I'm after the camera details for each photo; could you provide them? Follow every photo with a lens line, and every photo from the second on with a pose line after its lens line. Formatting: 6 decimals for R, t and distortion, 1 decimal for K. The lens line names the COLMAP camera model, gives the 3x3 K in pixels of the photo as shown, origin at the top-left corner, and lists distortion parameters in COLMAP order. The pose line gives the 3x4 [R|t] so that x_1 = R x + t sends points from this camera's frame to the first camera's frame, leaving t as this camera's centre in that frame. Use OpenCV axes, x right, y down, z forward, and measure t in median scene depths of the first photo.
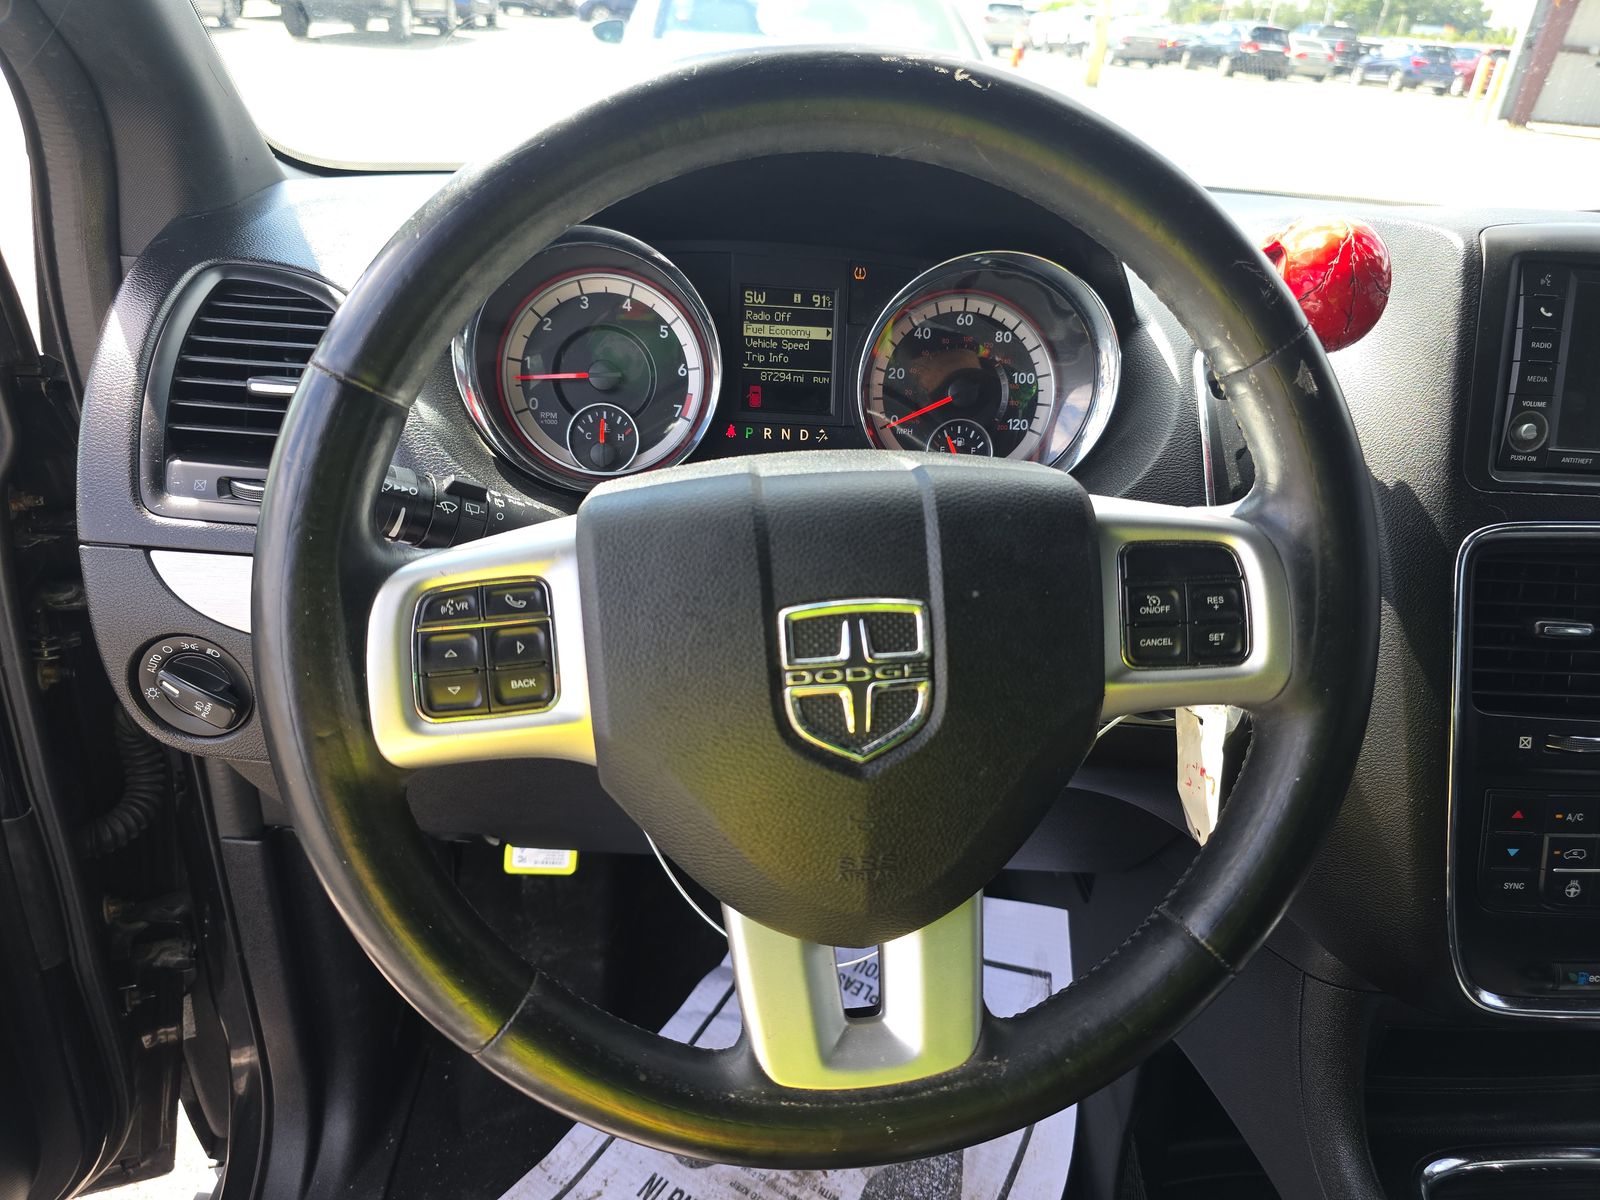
lens RADIAL K [[1055.2, 0, 792.0], [0, 1055.2, 607.6], [0, 0, 1]] dist [0.007031, -0.009558]
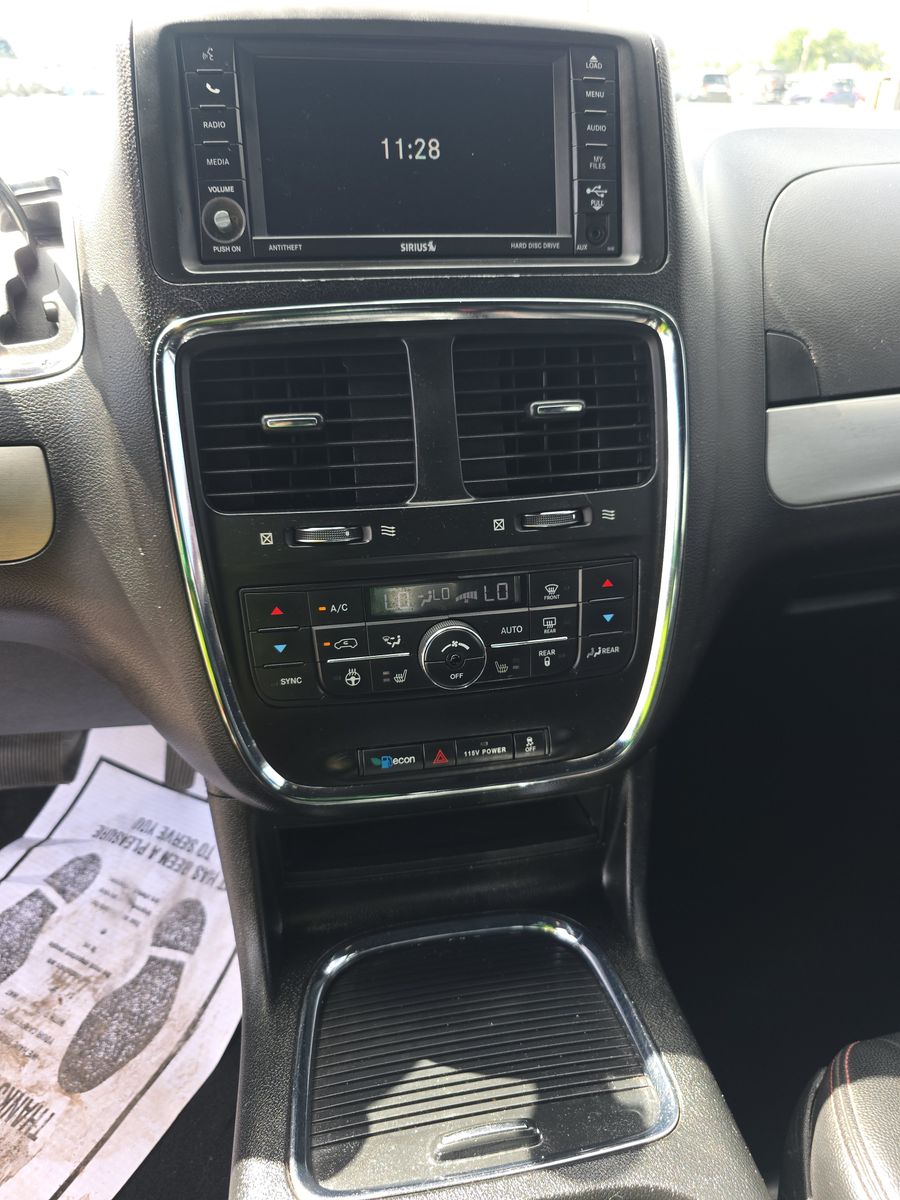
lens RADIAL K [[791.4, 0, 457.4], [0, 791.4, 606.6], [0, 0, 1]] dist [0.007031, -0.009558]
pose [[0.993666, -0.105113, 0.039743, 0.485793], [0.102510, 0.992755, 0.062676, 0.094855], [-0.046043, -0.058205, 0.997242, 0.136415]]
